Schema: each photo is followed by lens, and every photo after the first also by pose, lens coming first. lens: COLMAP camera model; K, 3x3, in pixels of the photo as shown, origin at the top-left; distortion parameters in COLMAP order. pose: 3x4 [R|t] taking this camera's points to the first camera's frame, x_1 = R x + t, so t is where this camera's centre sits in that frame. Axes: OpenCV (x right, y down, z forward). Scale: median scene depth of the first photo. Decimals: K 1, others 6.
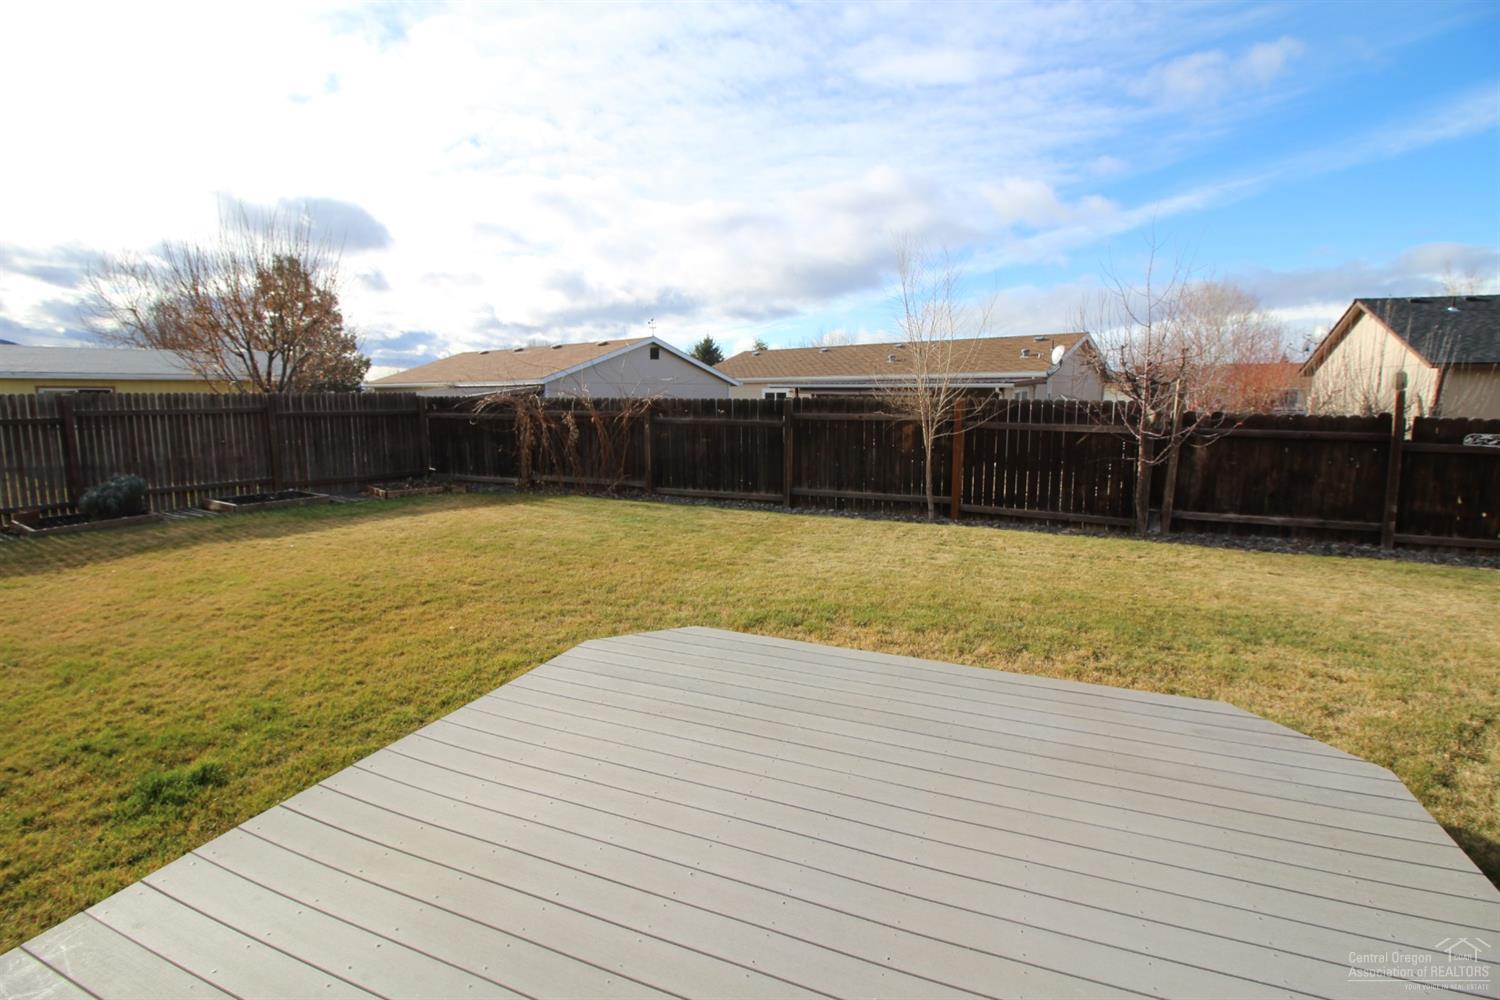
lens RADIAL K [[697.9, 0, 752.2], [0, 697.9, 487.7], [0, 0, 1]] dist [-0.008404, -0.007668]
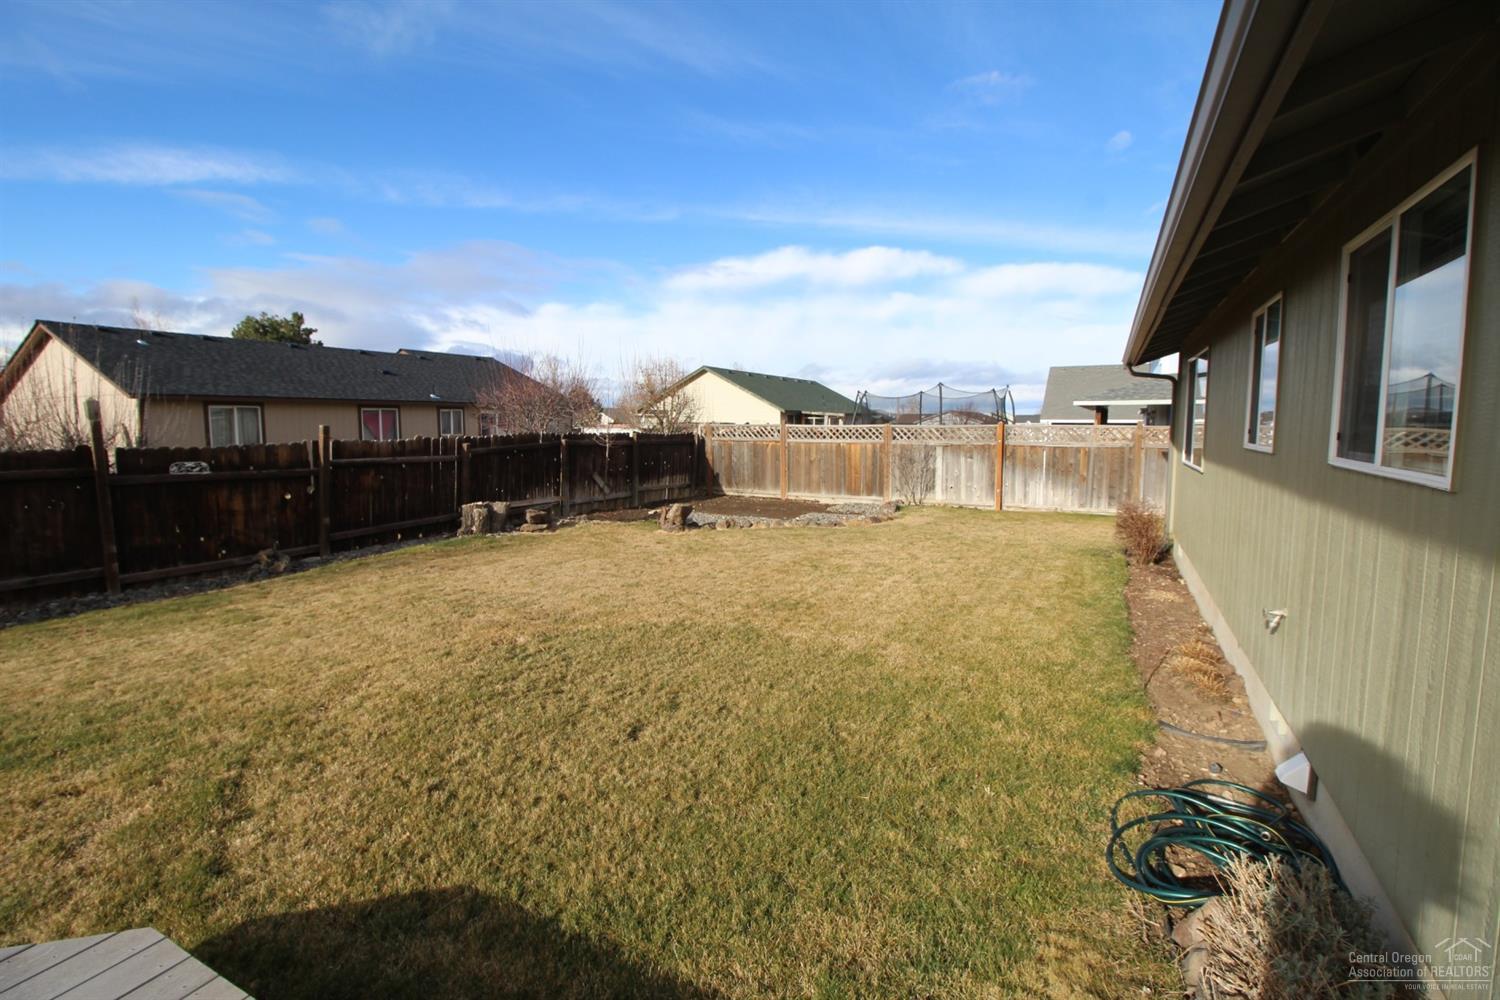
lens RADIAL K [[697.9, 0, 755.0], [0, 697.9, 491.0], [0, 0, 1]] dist [-0.008404, -0.007668]
pose [[0.070297, -0.094684, 0.993022, 0.112582], [0.133853, 0.987378, 0.084670, -0.010523], [-0.988505, 0.126967, 0.082083, 0.091114]]
